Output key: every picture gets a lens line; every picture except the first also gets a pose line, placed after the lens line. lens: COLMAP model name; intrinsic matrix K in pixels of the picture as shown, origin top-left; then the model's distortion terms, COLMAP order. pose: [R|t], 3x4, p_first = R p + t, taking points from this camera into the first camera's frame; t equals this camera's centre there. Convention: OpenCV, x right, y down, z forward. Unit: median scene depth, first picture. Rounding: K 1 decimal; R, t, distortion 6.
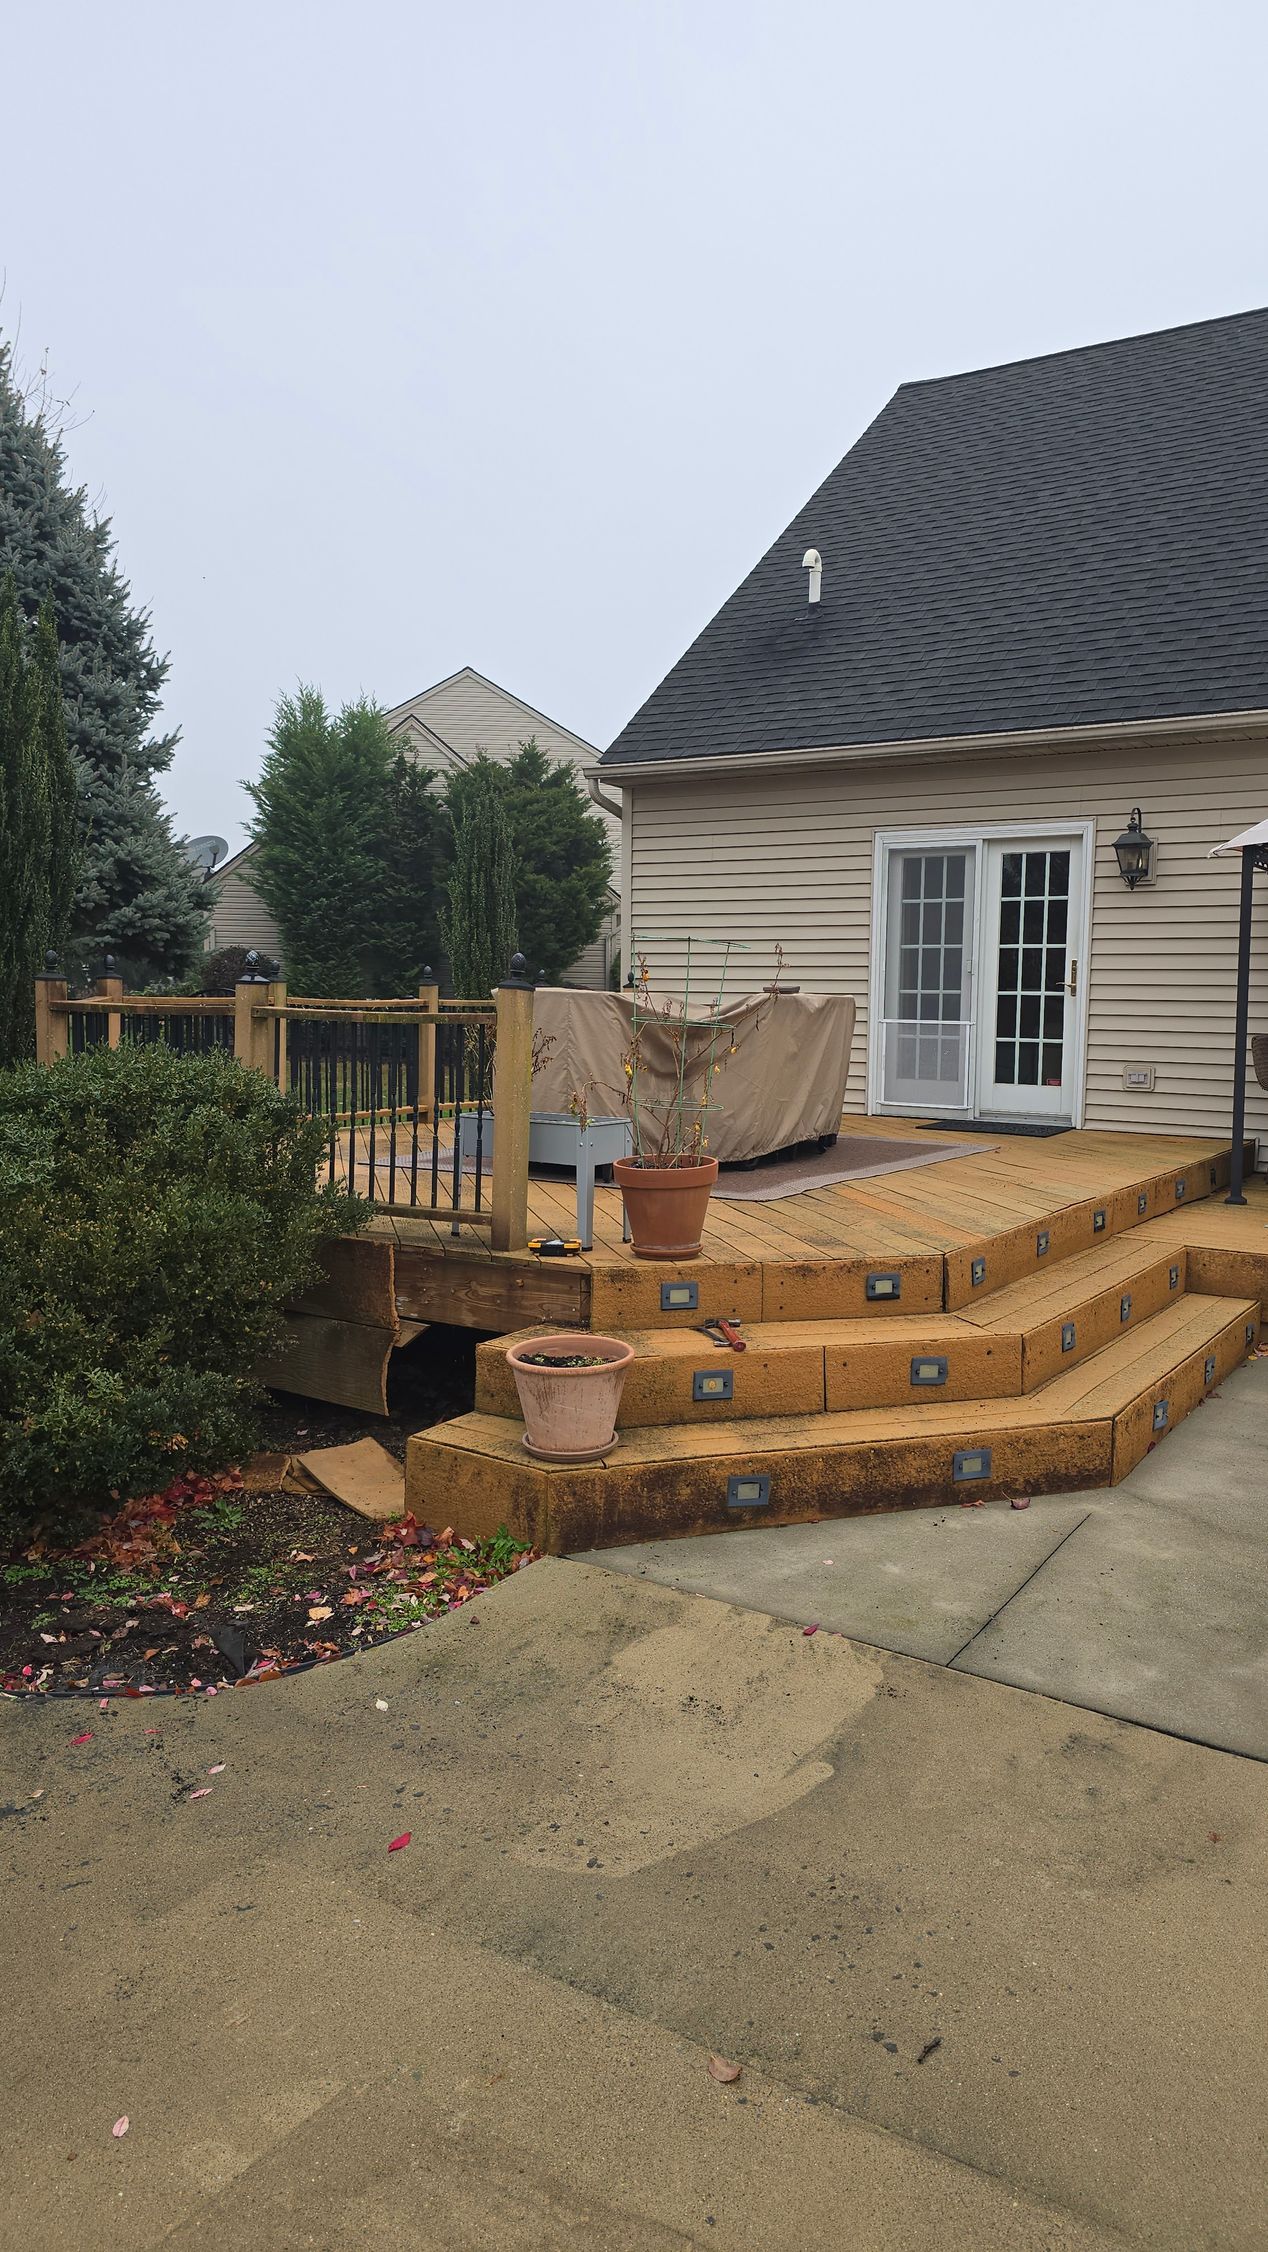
lens RADIAL K [[1463.3, 0, 634.0], [0, 1463.3, 1126.0], [0, 0, 1]] dist [0.086958, -0.117299]
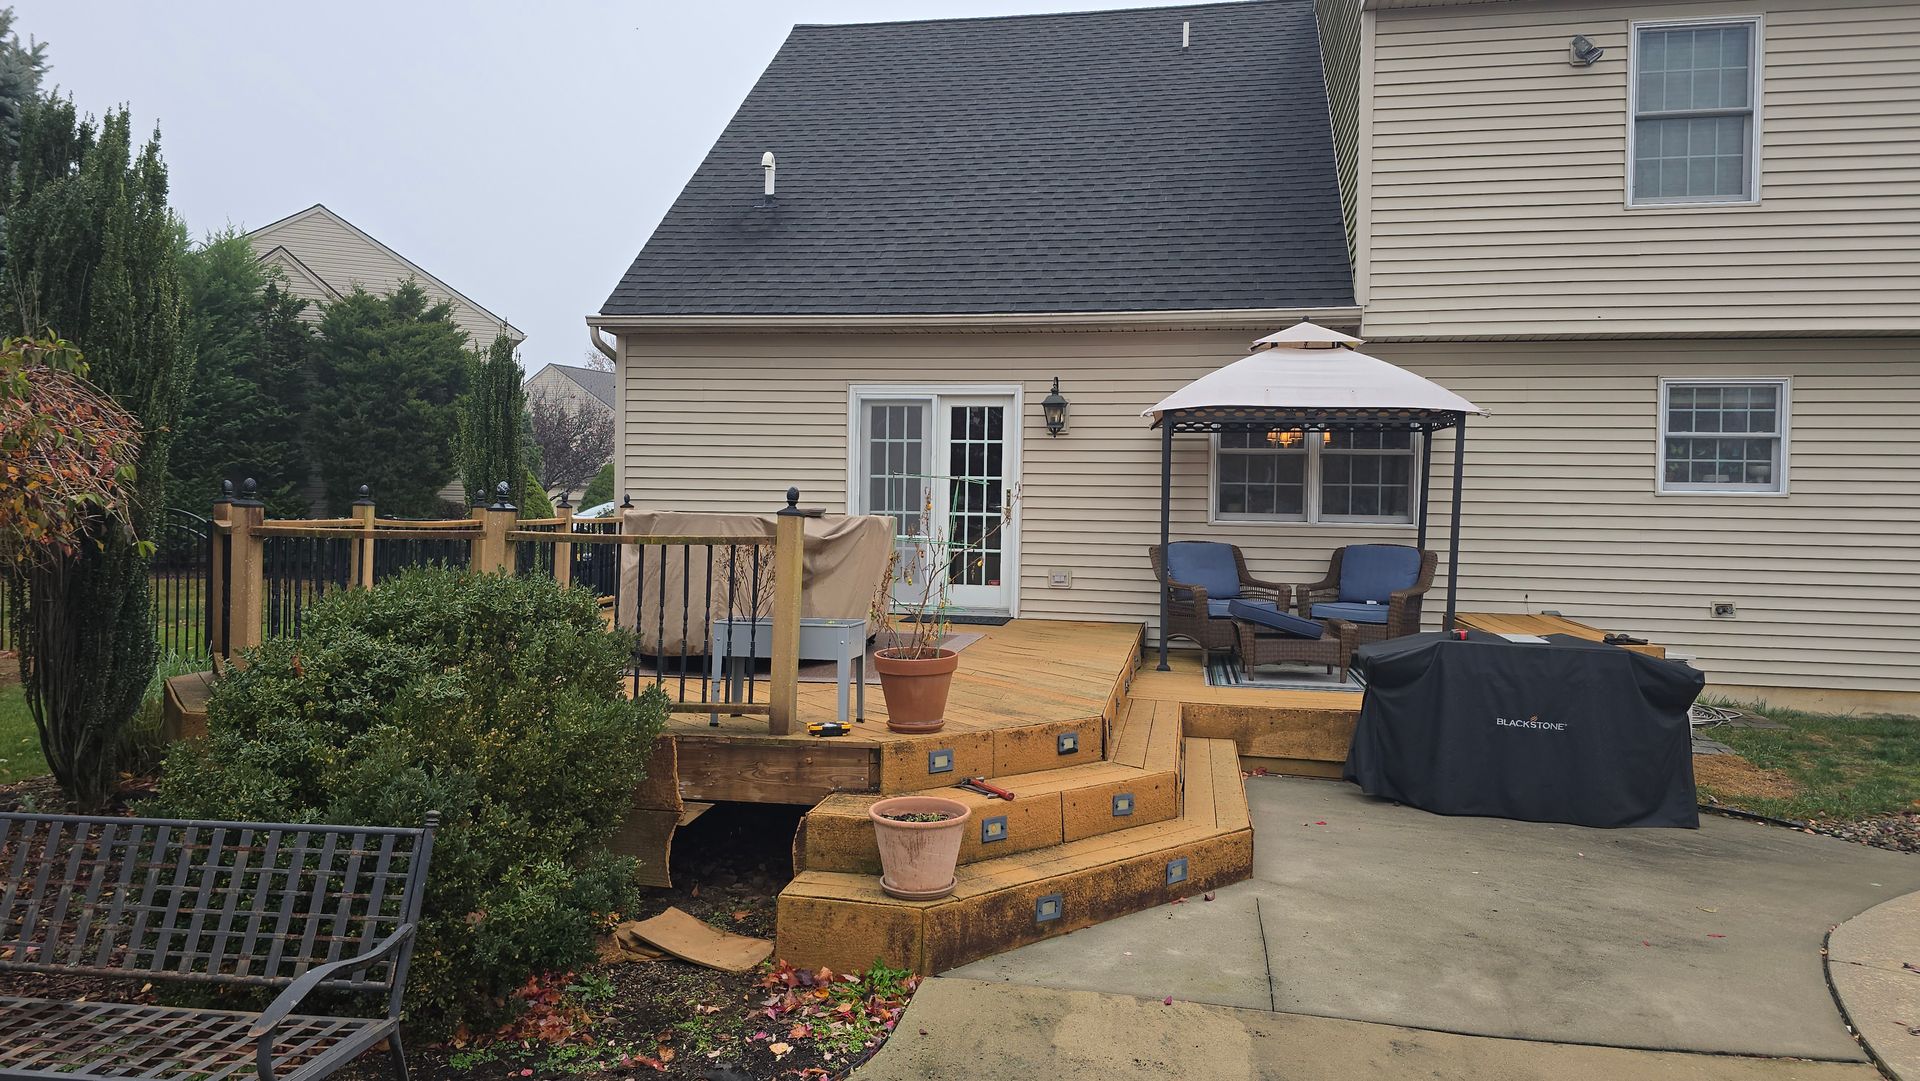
lens RADIAL K [[1247.6, 0, 960.0], [0, 1247.6, 540.5], [0, 0, 1]] dist [0.086958, -0.117299]
pose [[0.931987, -0.007838, 0.362407, -0.143989], [0.031514, 0.997733, -0.059464, -0.003380], [-0.361120, 0.066841, 0.930121, -0.005041]]
